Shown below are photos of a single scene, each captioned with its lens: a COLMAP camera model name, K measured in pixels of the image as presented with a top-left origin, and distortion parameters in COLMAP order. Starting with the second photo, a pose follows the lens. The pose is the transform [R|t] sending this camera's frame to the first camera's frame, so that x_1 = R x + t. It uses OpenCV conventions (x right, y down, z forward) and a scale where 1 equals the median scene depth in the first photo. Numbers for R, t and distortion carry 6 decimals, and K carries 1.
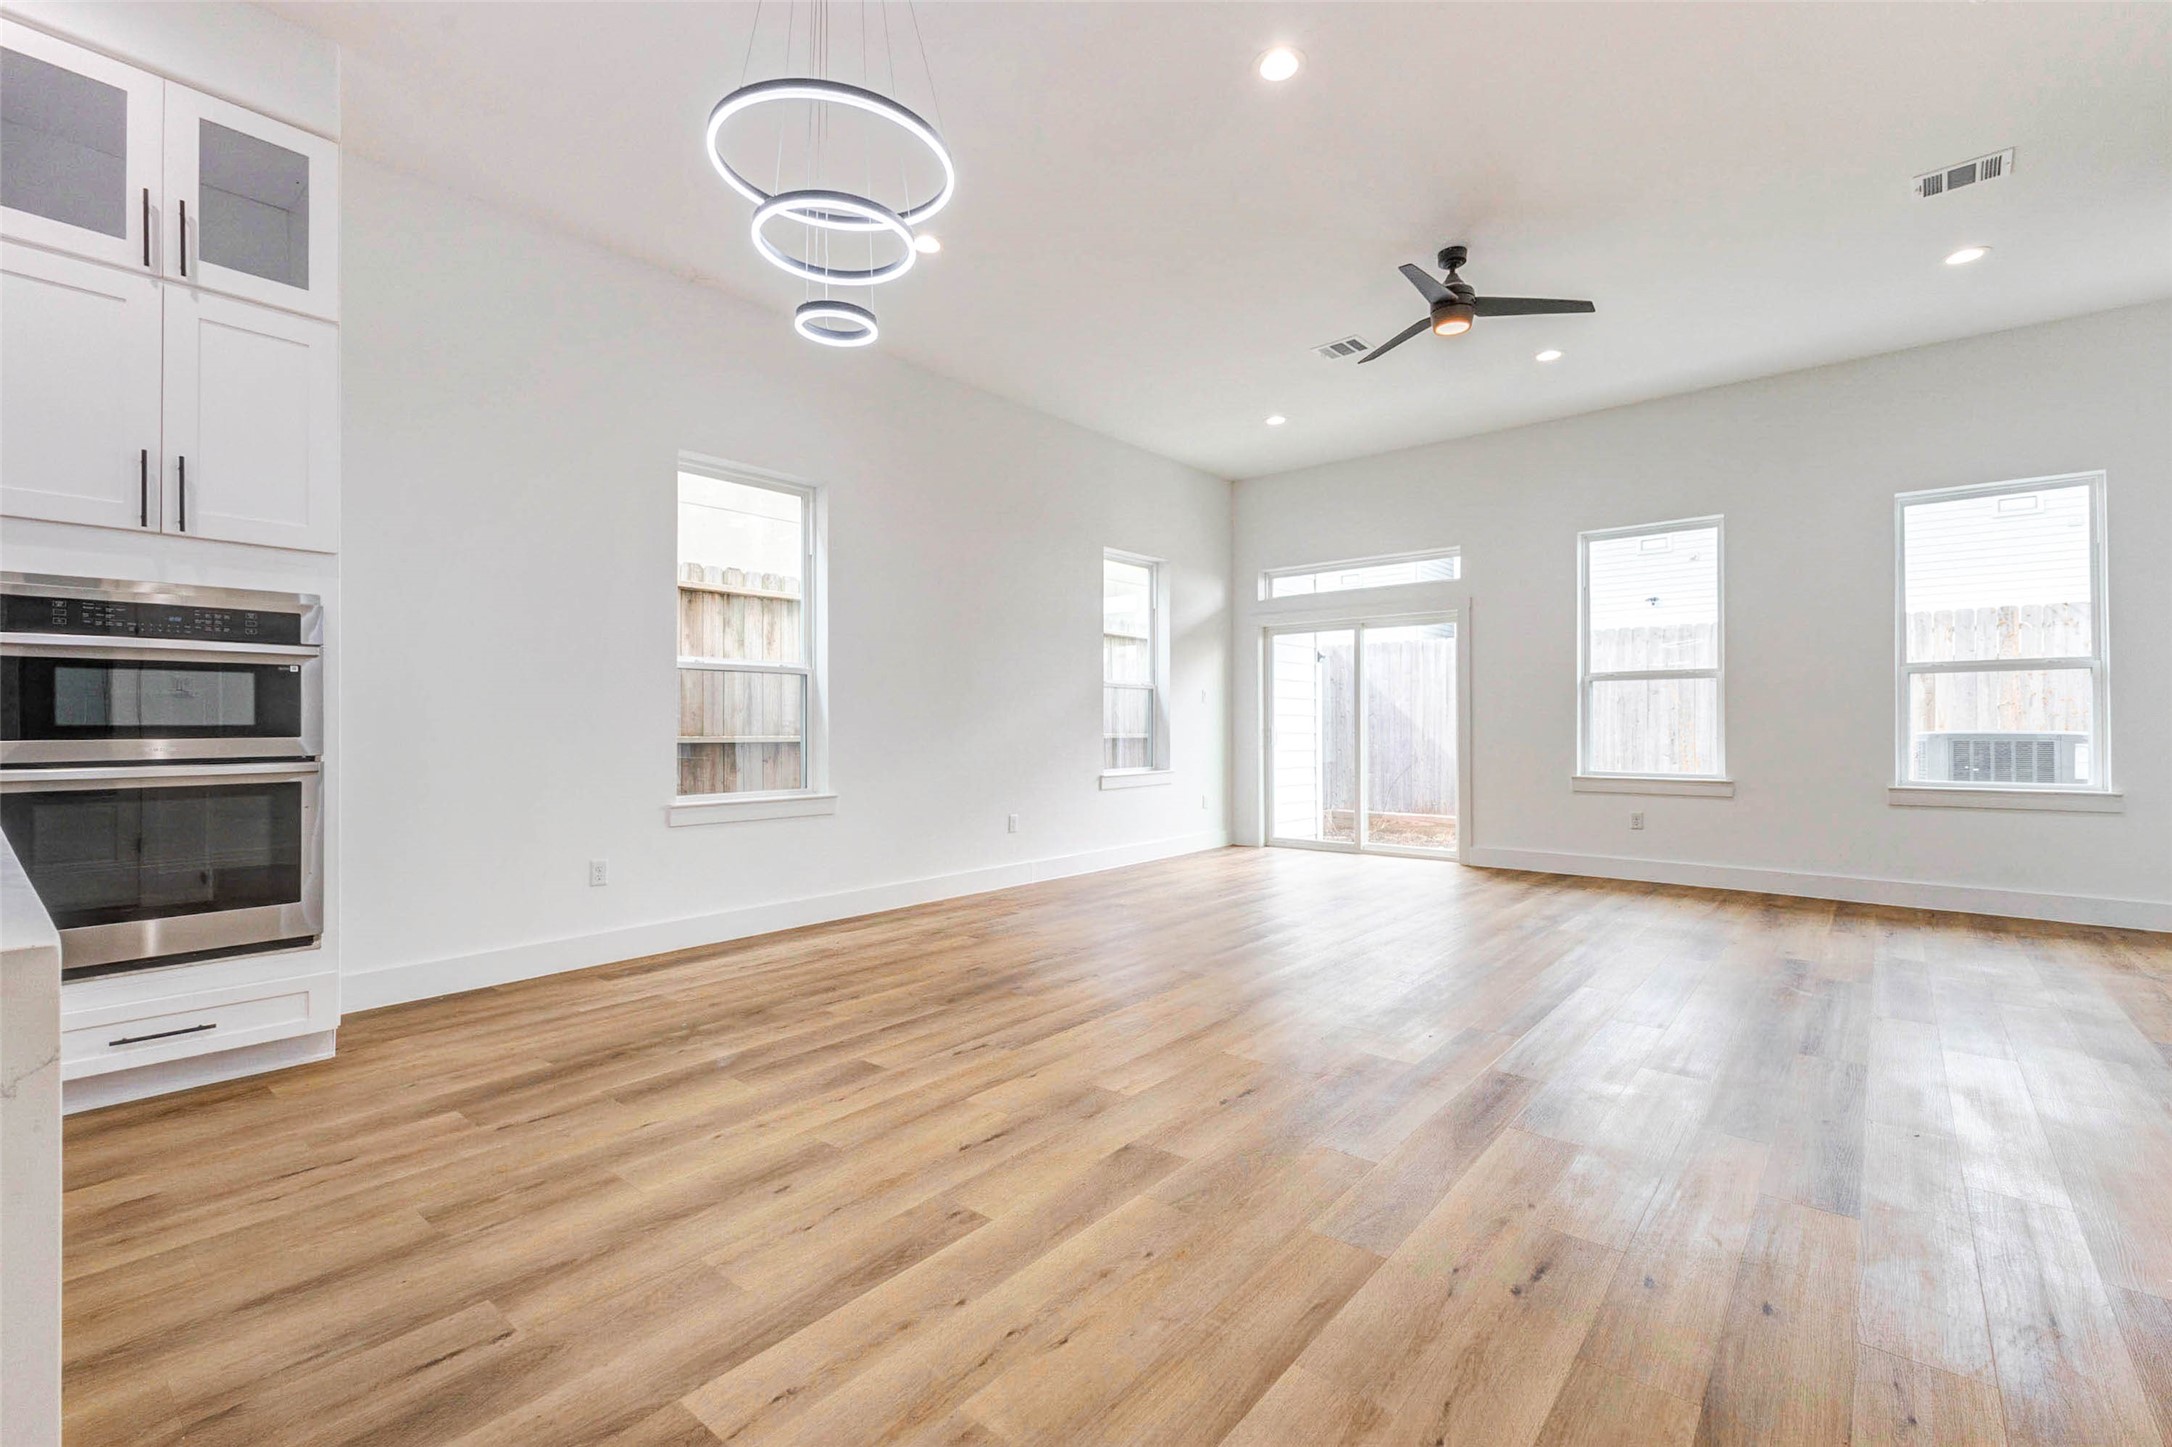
lens RADIAL K [[941.7, 0, 1084.3], [0, 941.7, 735.0], [0, 0, 1]] dist [0.010175, -0.000808]
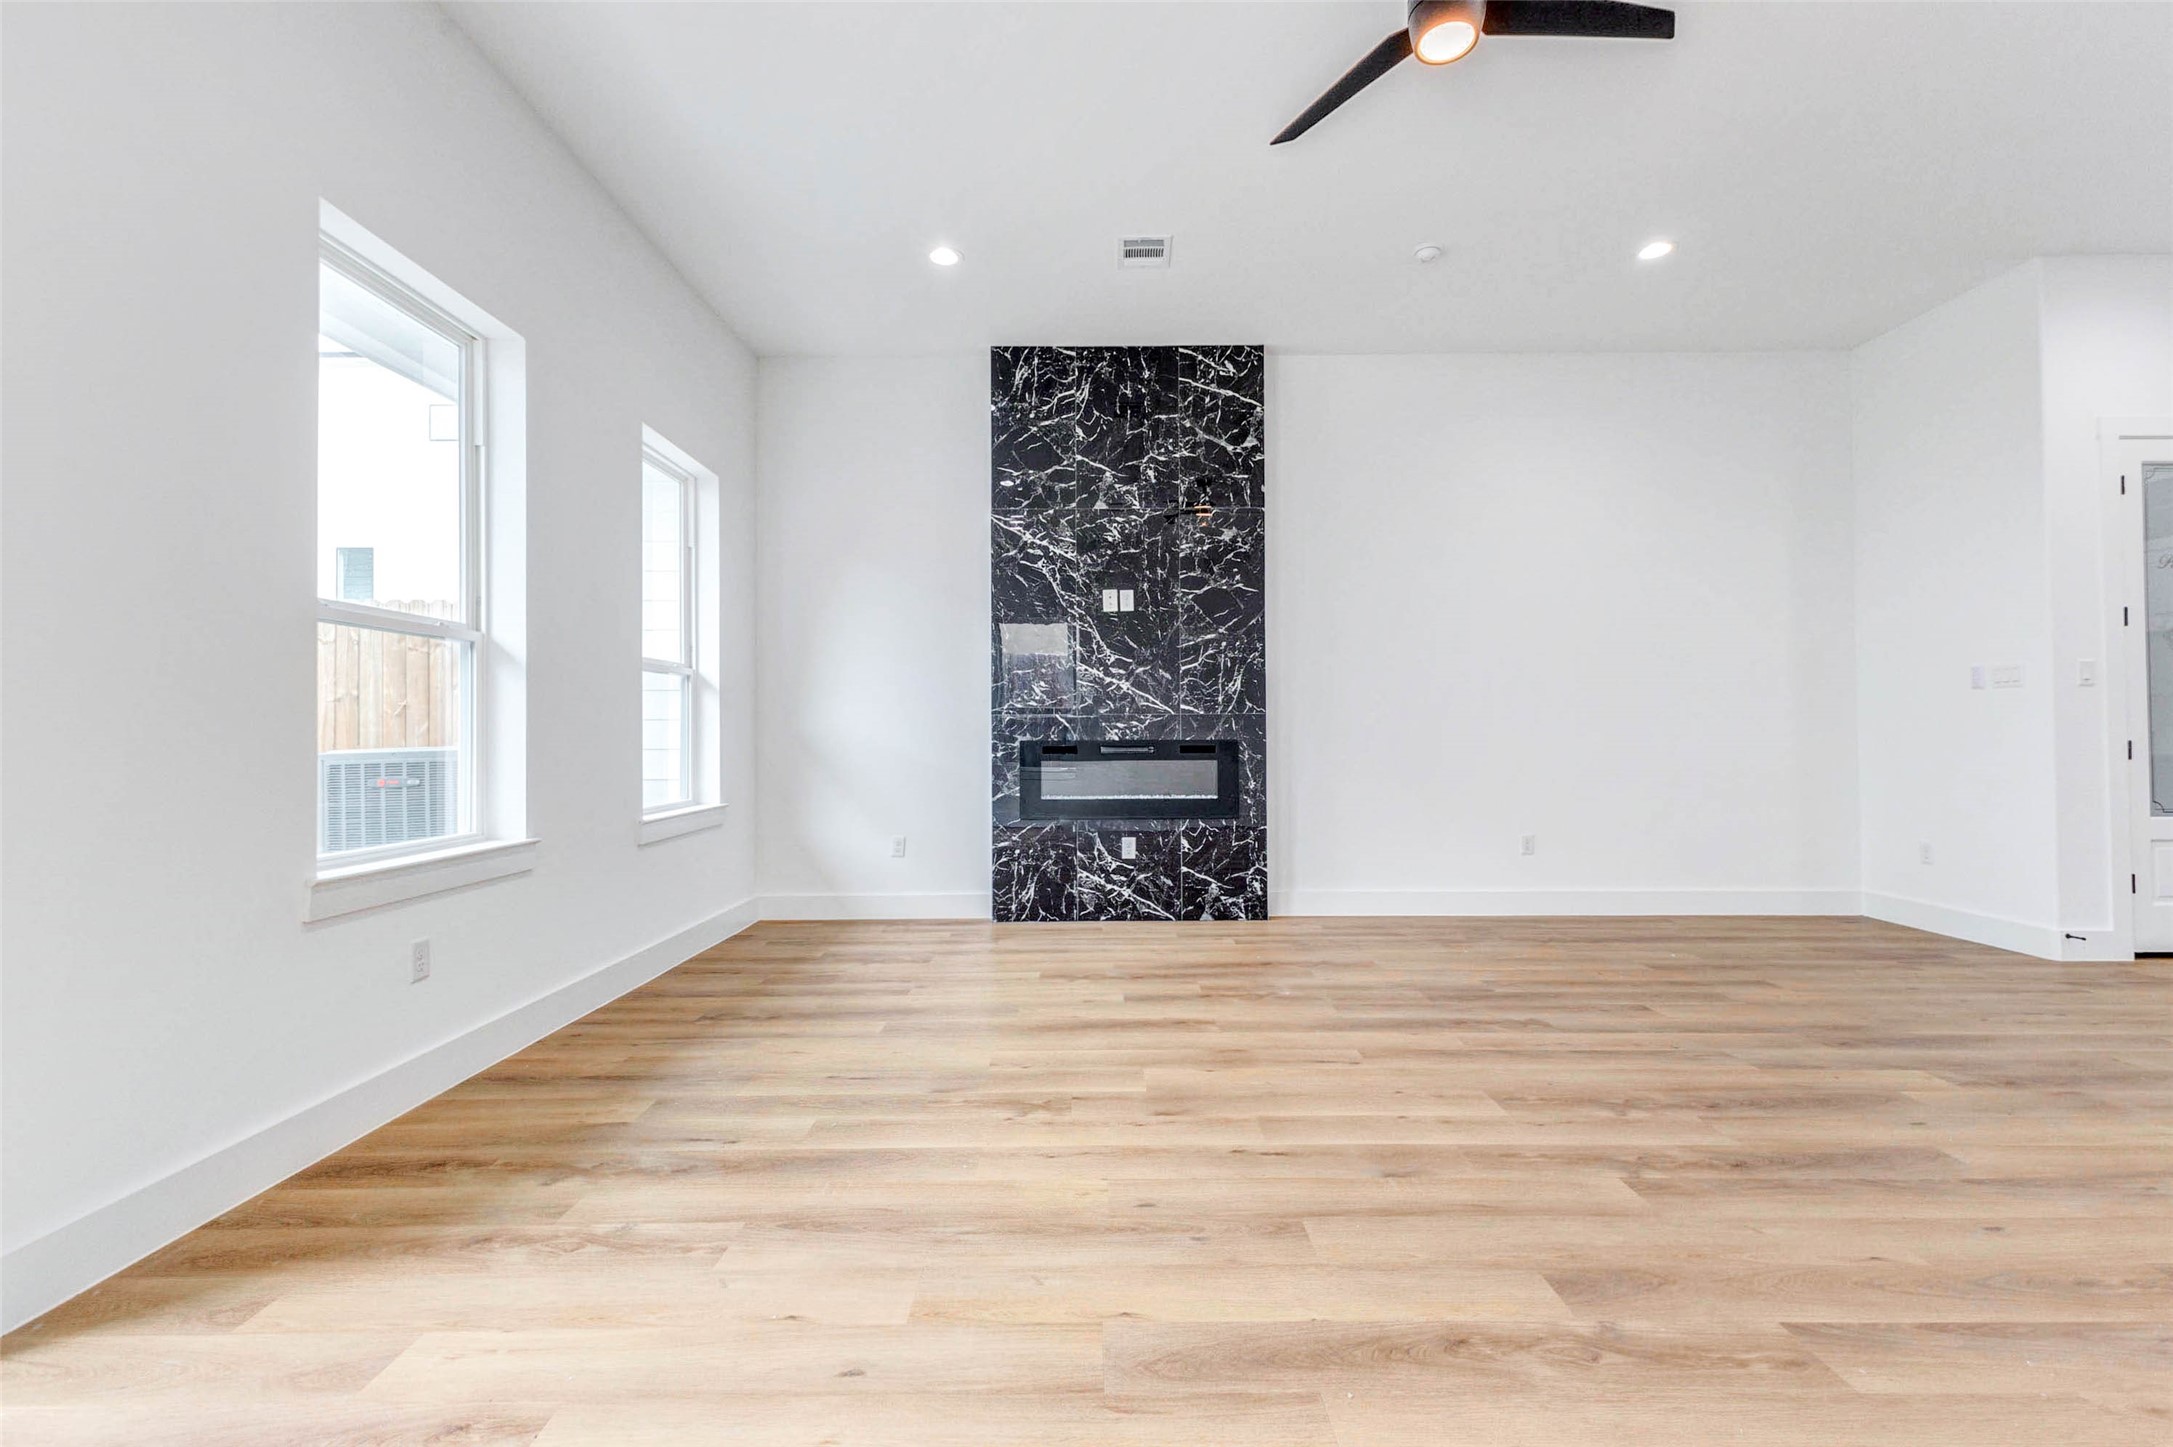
lens RADIAL K [[942.1, 0, 1088.7], [0, 942.1, 720.9], [0, 0, 1]] dist [0.010175, -0.000808]
pose [[-0.642674, 0.016489, 0.765963, 0.076147], [0.014107, 0.999854, -0.009688, -0.010049], [-0.766010, 0.004579, -0.642812, 1.204964]]
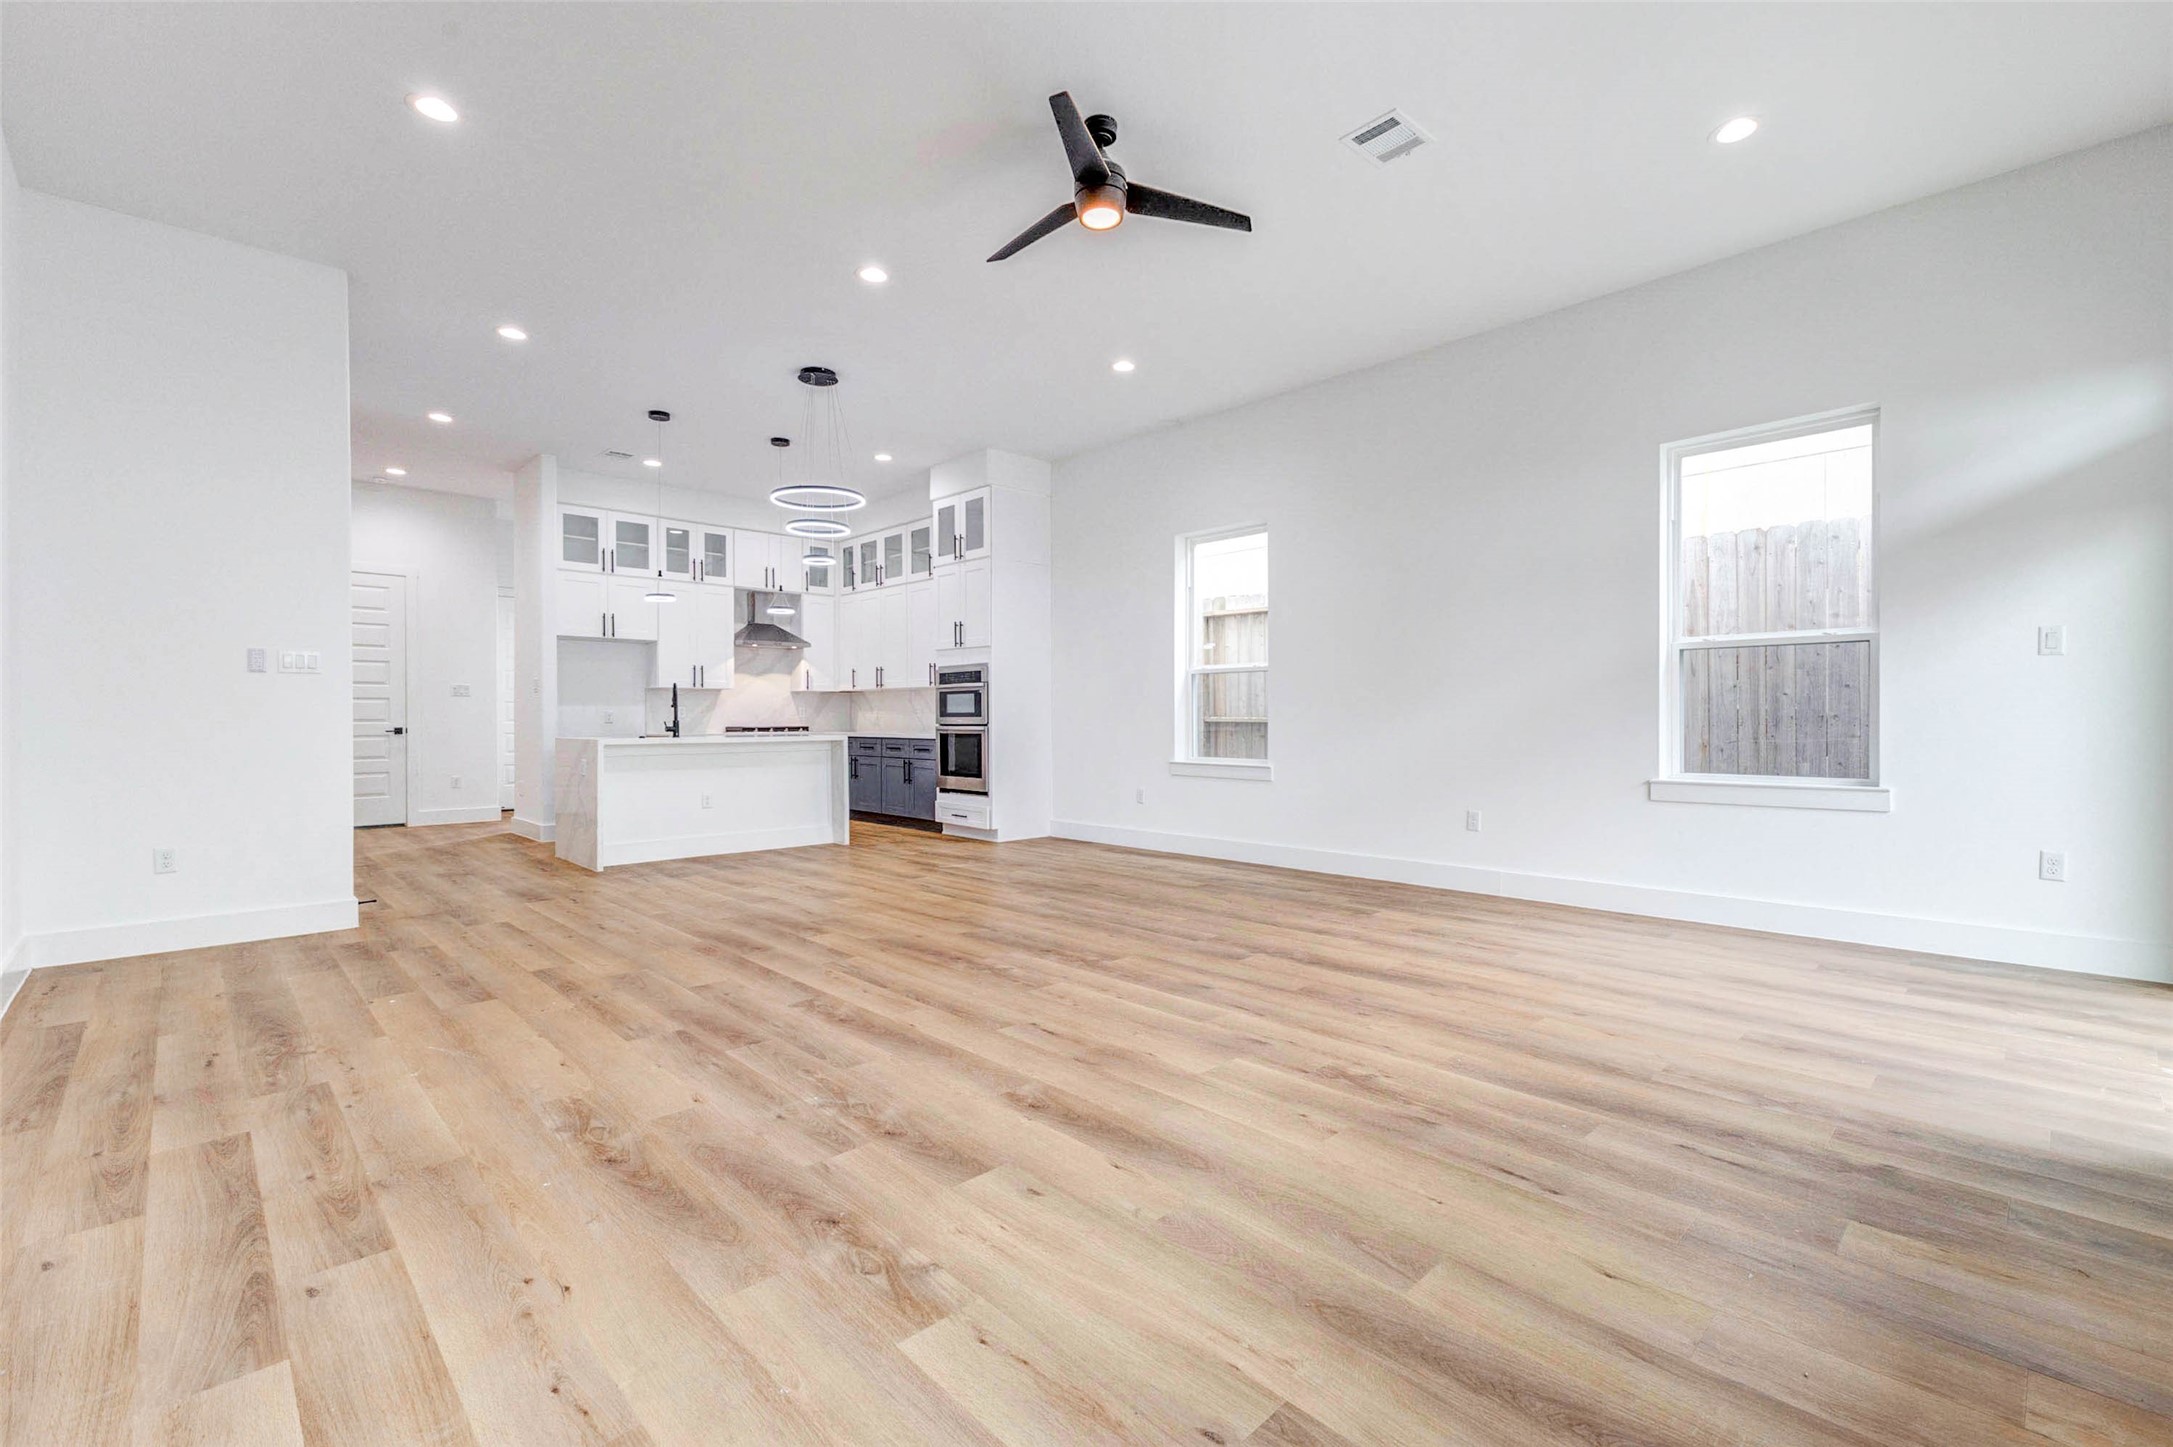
lens RADIAL K [[942.1, 0, 1105.7], [0, 942.1, 725.3], [0, 0, 1]] dist [0.010175, -0.000808]
pose [[-0.093977, 0.012960, -0.995490, 0.941009], [-0.004028, 0.999902, 0.013398, -0.005496], [0.995566, 0.005269, -0.093915, 0.843531]]
